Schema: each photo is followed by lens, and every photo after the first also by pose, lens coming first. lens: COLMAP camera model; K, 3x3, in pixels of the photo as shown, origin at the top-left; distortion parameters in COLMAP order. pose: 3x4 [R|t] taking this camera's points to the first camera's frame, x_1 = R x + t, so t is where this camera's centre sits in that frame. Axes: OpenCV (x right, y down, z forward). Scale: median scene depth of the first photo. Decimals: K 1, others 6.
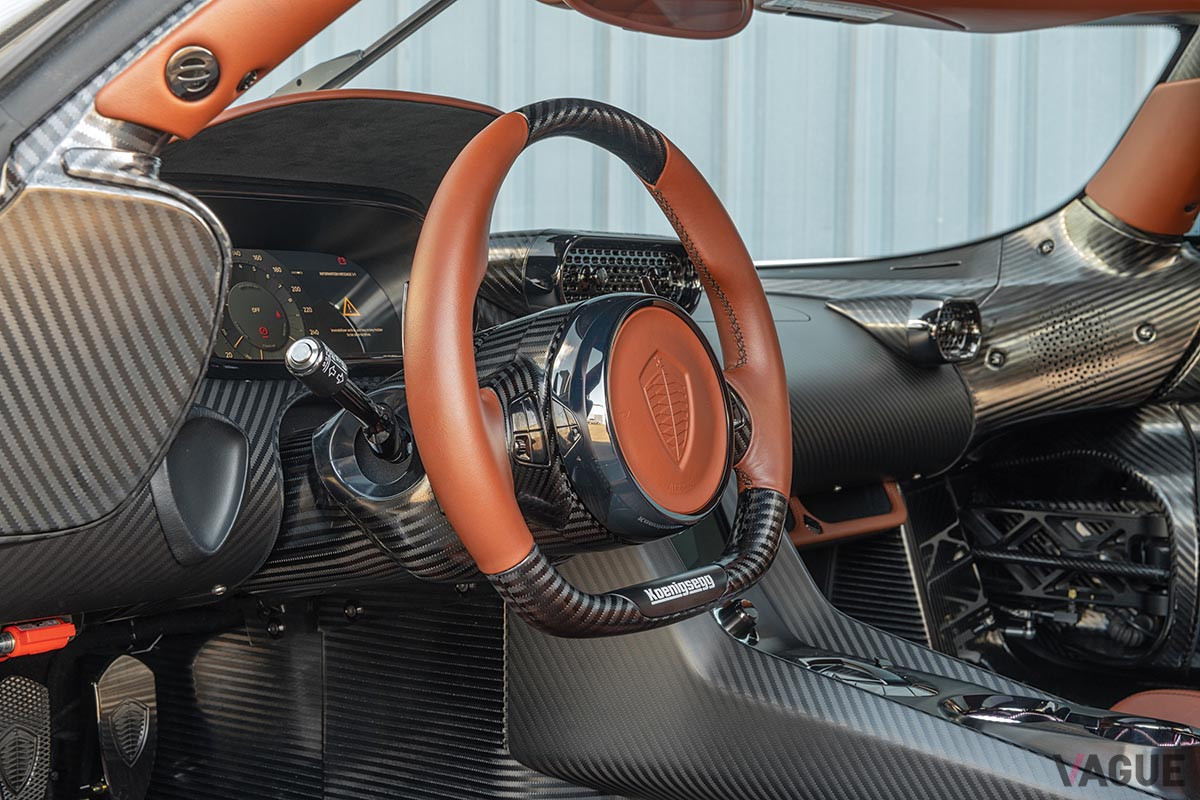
lens RADIAL K [[1917.7, 0, 595.6], [0, 1917.7, 407.1], [0, 0, 1]] dist [0.052267, 0.000000]
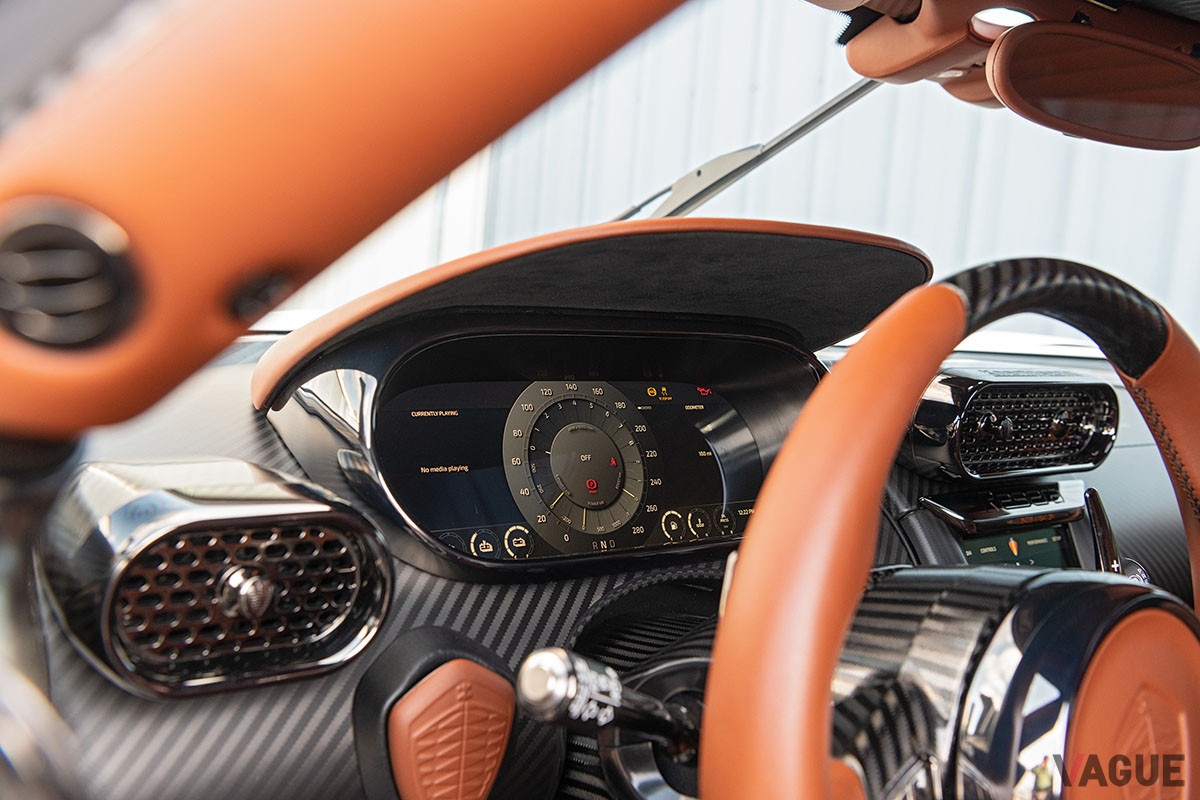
lens RADIAL K [[1148.4, 0, 597.3], [0, 1148.4, 403.8], [0, 0, 1]] dist [0.007286, 0.000000]
pose [[0.956997, 0.101367, -0.271811, -0.036606], [-0.086433, 0.994043, 0.066395, -0.107692], [0.276922, -0.040046, 0.960057, 0.514097]]
